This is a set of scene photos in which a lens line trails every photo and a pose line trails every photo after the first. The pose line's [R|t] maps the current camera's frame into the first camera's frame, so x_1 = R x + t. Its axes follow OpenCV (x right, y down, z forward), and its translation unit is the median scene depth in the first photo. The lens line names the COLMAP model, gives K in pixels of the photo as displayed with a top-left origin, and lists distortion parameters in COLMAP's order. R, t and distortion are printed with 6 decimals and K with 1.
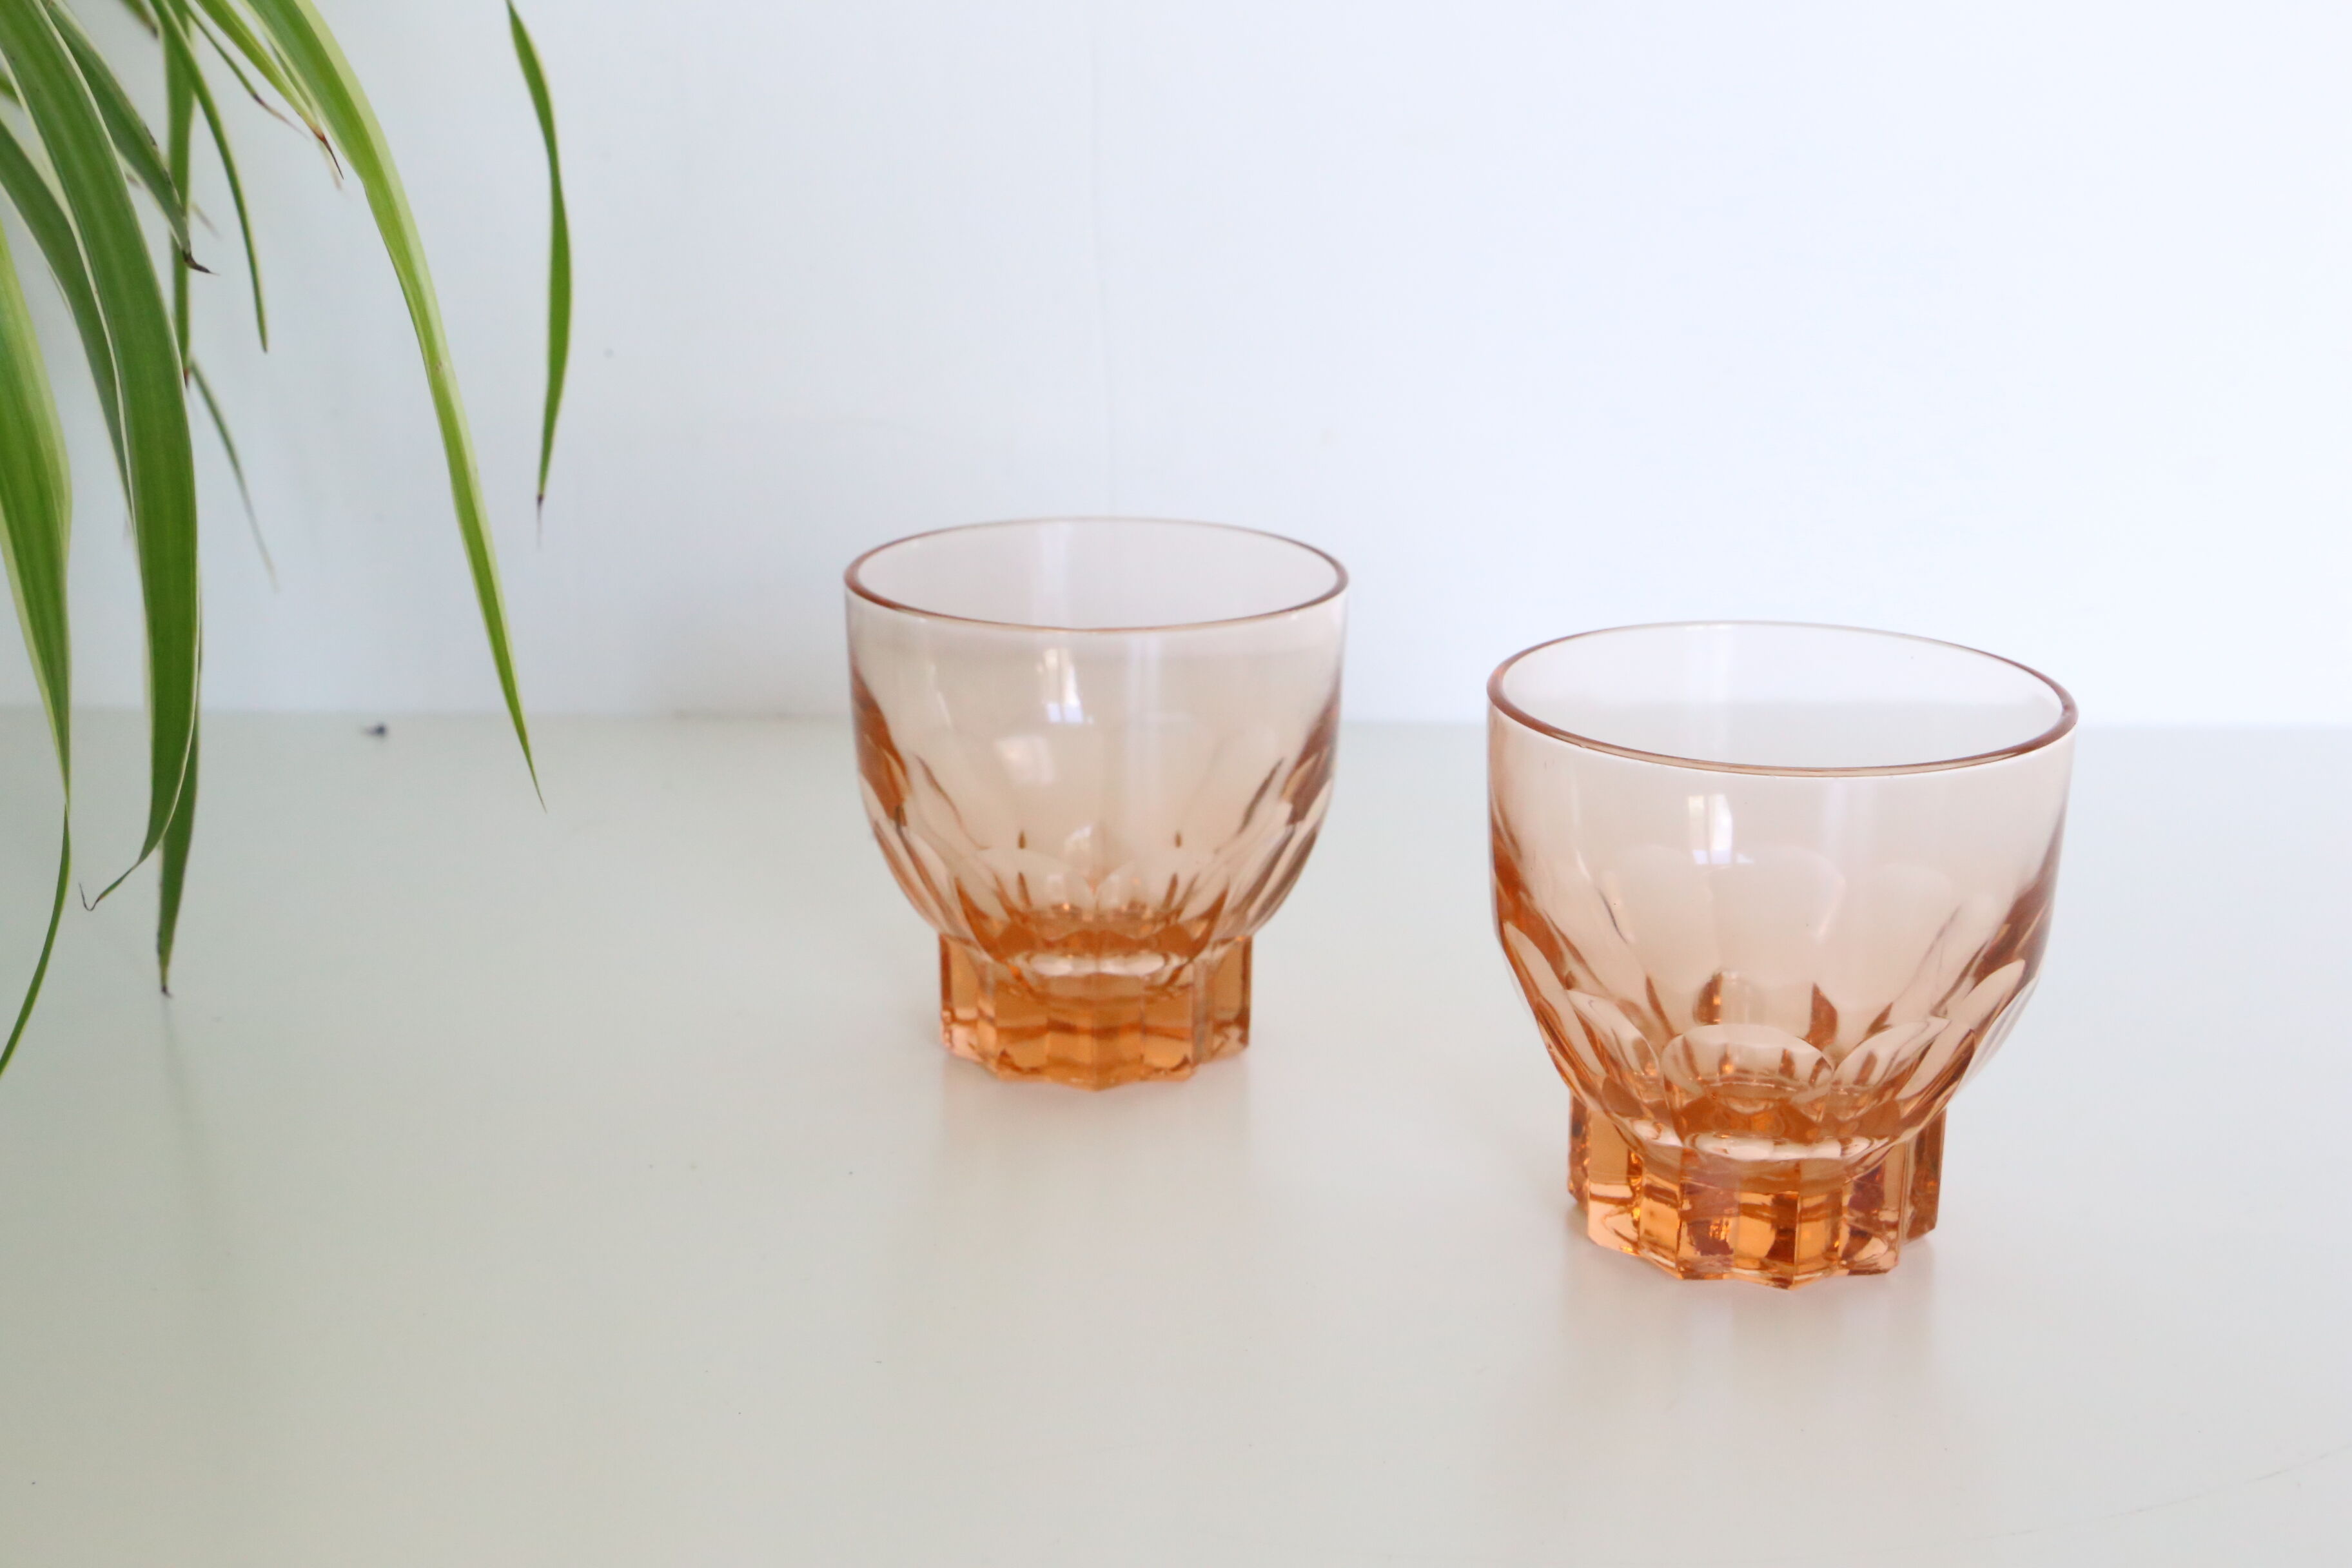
lens RADIAL K [[3632.9, 0, 1182.5], [0, 3632.9, 784.2], [0, 0, 1]] dist [0.052588, 0.000000]
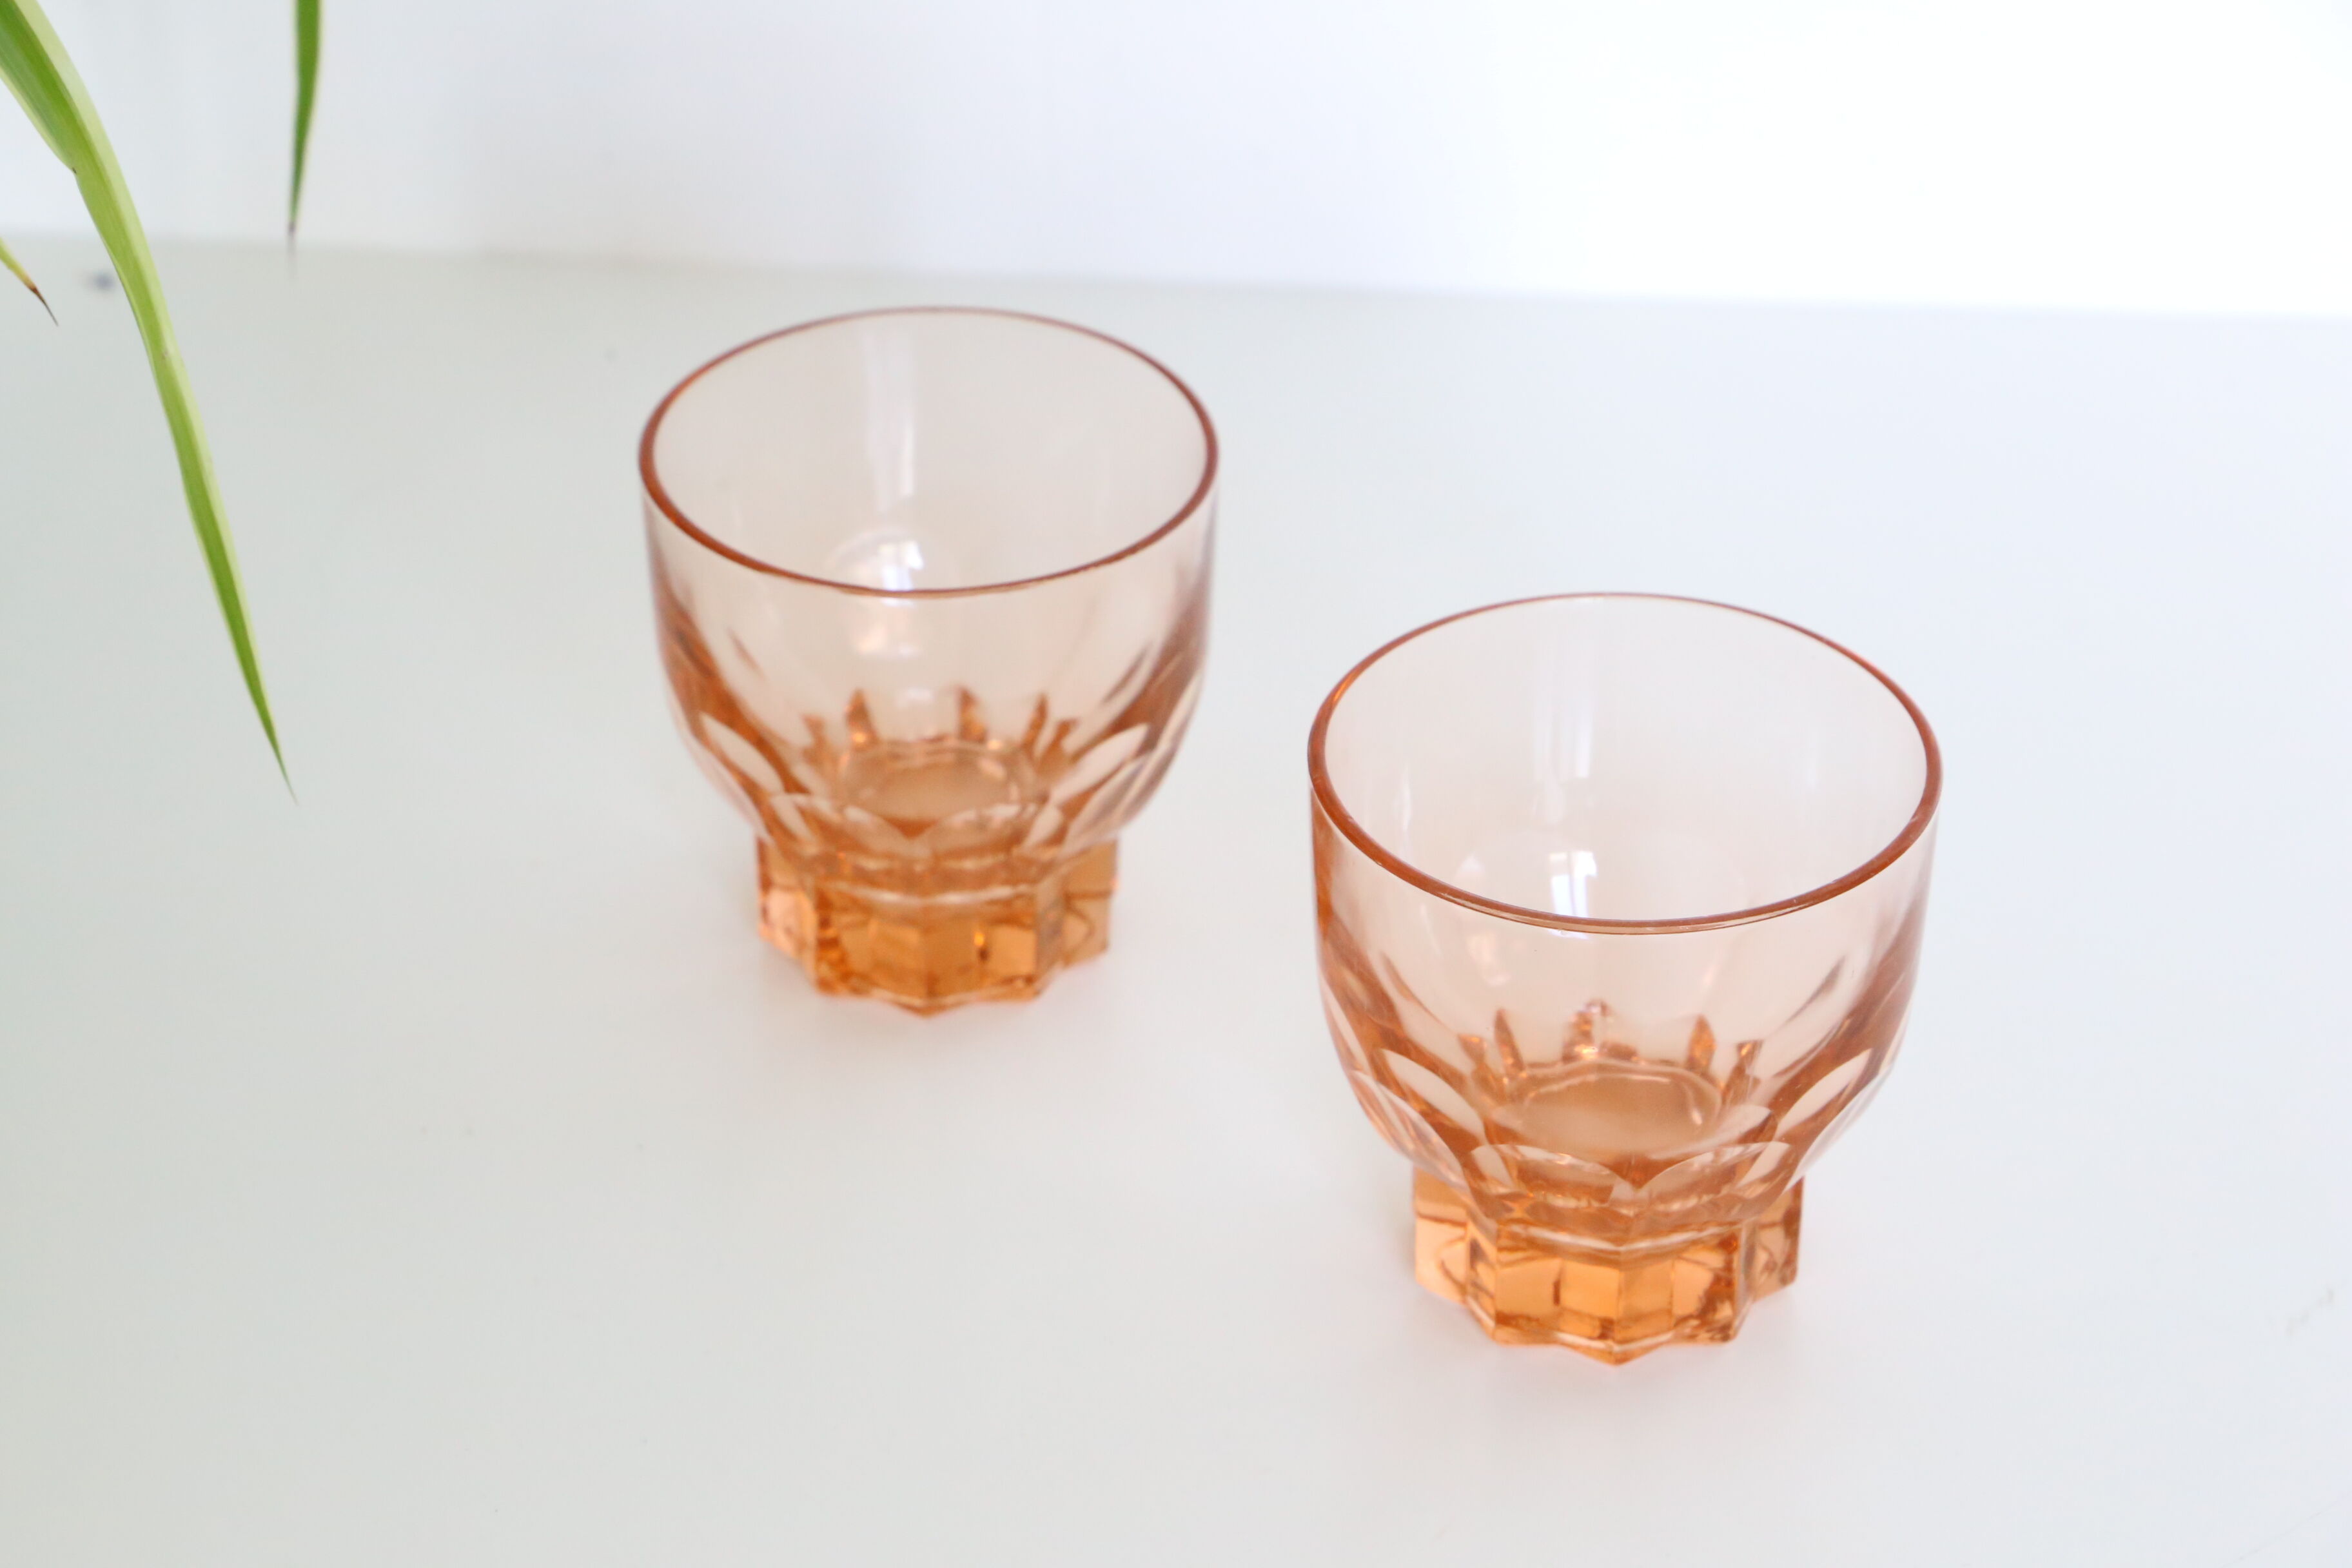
lens RADIAL K [[7216.2, 0, 1165.1], [0, 7216.2, 783.8], [0, 0, 1]] dist [0.491469, 0.000000]
pose [[0.996980, 0.033027, -0.070289, 0.156544], [-0.011398, 0.957493, 0.288232, -0.479472], [0.076821, -0.286561, 0.954977, -0.666573]]
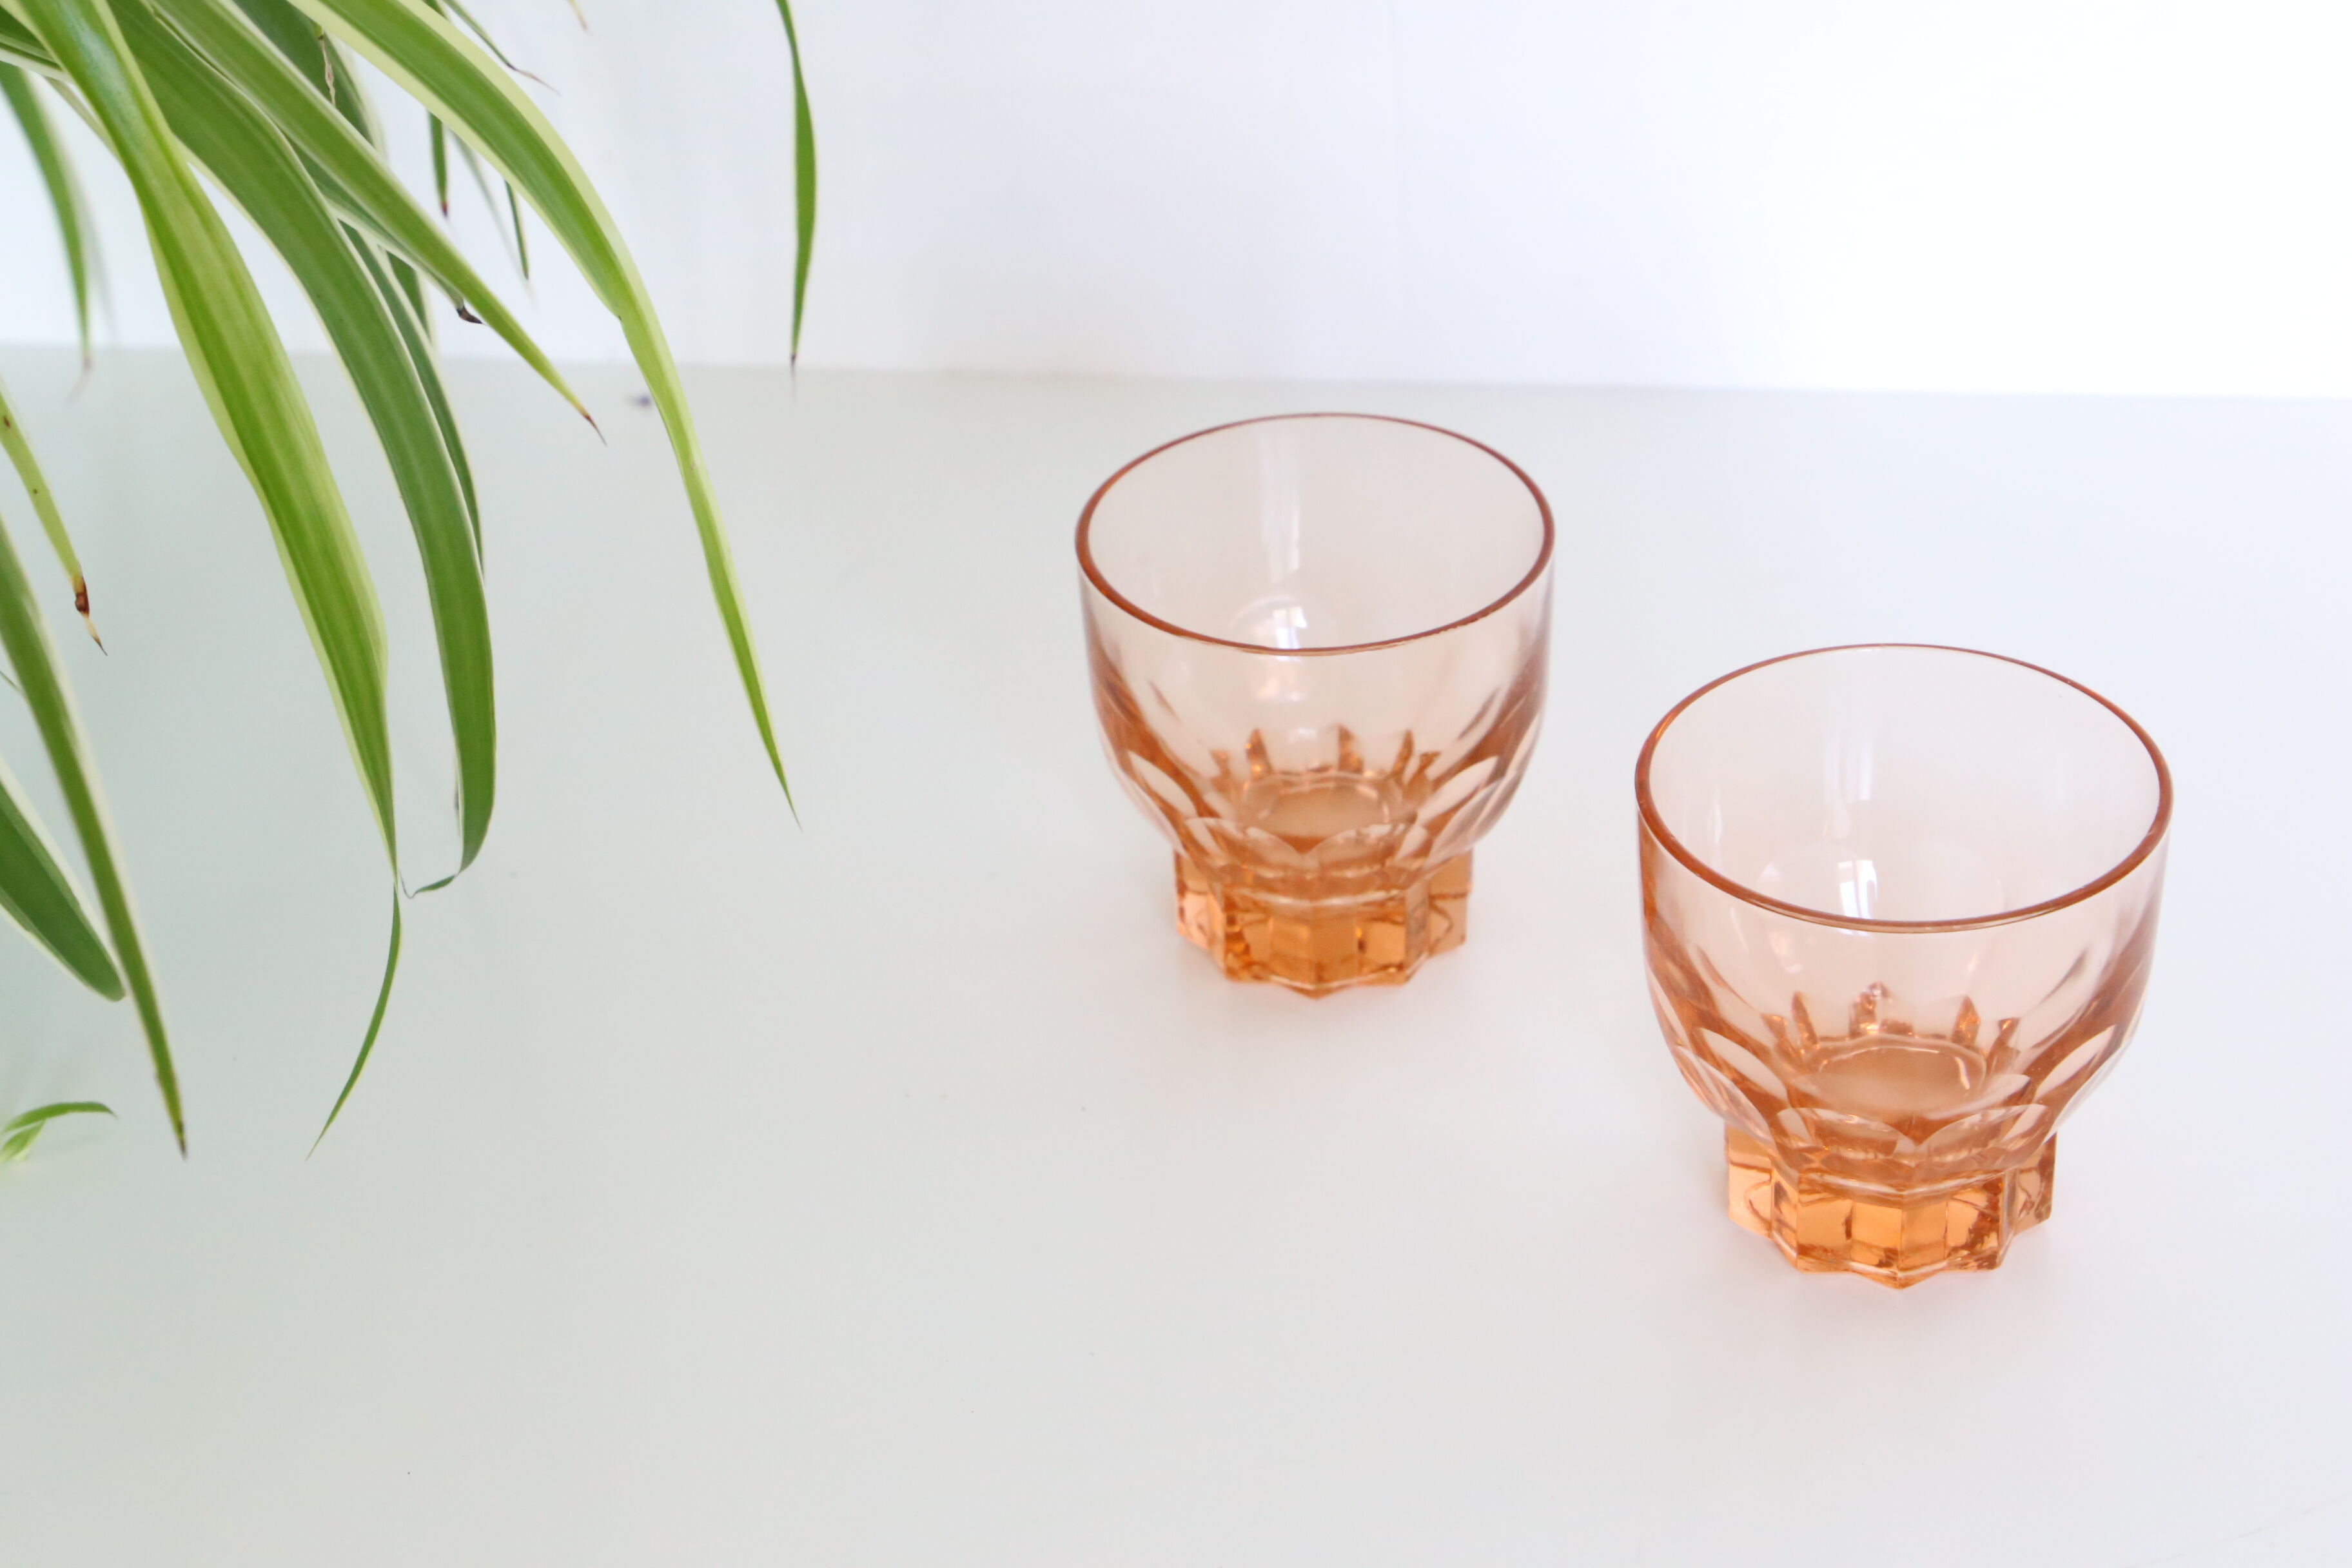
lens RADIAL K [[5661.7, 0, 1176.0], [0, 5661.7, 771.9], [0, 0, 1]] dist [0.318446, 0.000000]
pose [[0.992491, 0.022043, -0.120316, 0.135487], [0.013994, 0.956708, 0.290713, -0.468337], [0.121515, -0.290213, 0.949216, -0.580606]]
